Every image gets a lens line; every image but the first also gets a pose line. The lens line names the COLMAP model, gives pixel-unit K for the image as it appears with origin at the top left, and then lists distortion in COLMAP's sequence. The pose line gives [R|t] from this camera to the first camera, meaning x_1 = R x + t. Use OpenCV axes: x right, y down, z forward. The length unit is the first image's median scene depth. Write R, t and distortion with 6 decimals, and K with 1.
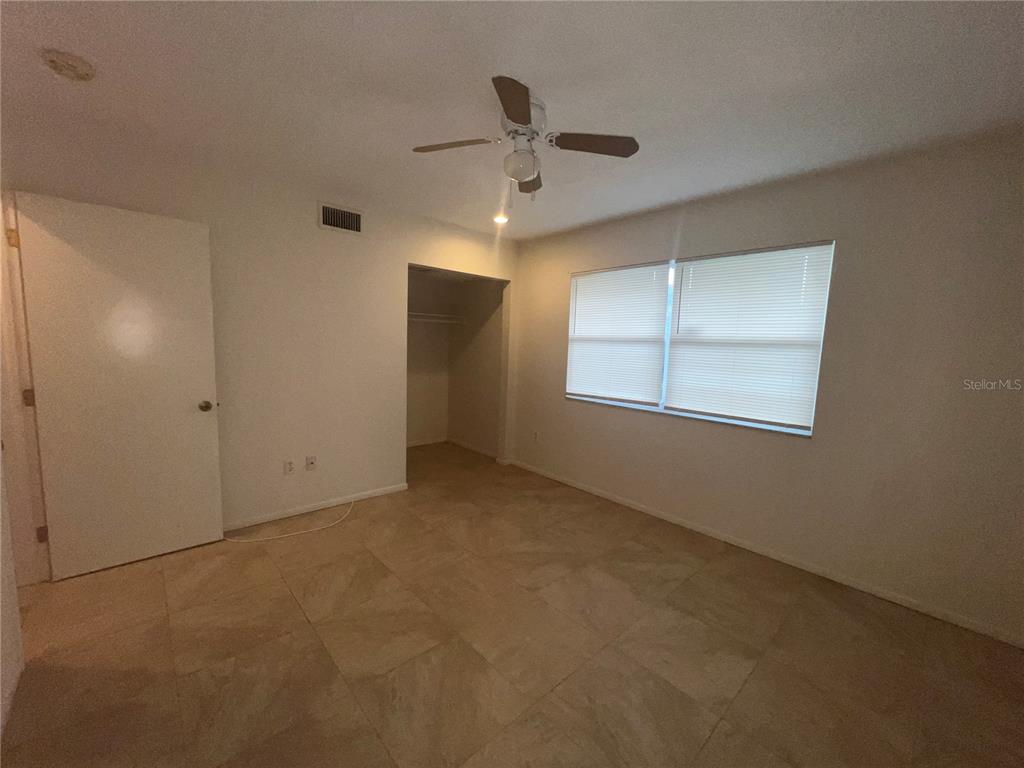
lens RADIAL K [[408.5, 0, 513.7], [0, 408.5, 386.5], [0, 0, 1]] dist [0.002072, 0.000312]
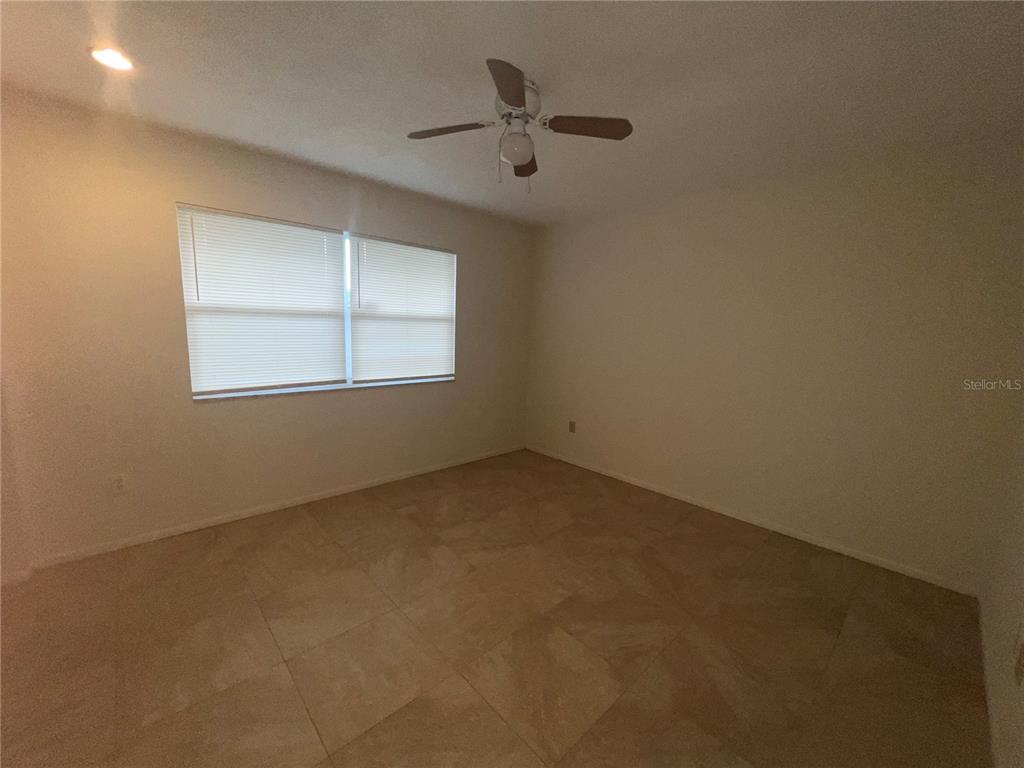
lens RADIAL K [[408.5, 0, 509.9], [0, 408.5, 386.2], [0, 0, 1]] dist [0.002072, 0.000312]
pose [[0.003519, -0.178466, 0.983940, -0.666251], [0.078308, 0.980974, 0.177648, -0.093945], [-0.996923, 0.076425, 0.017427, 0.649675]]
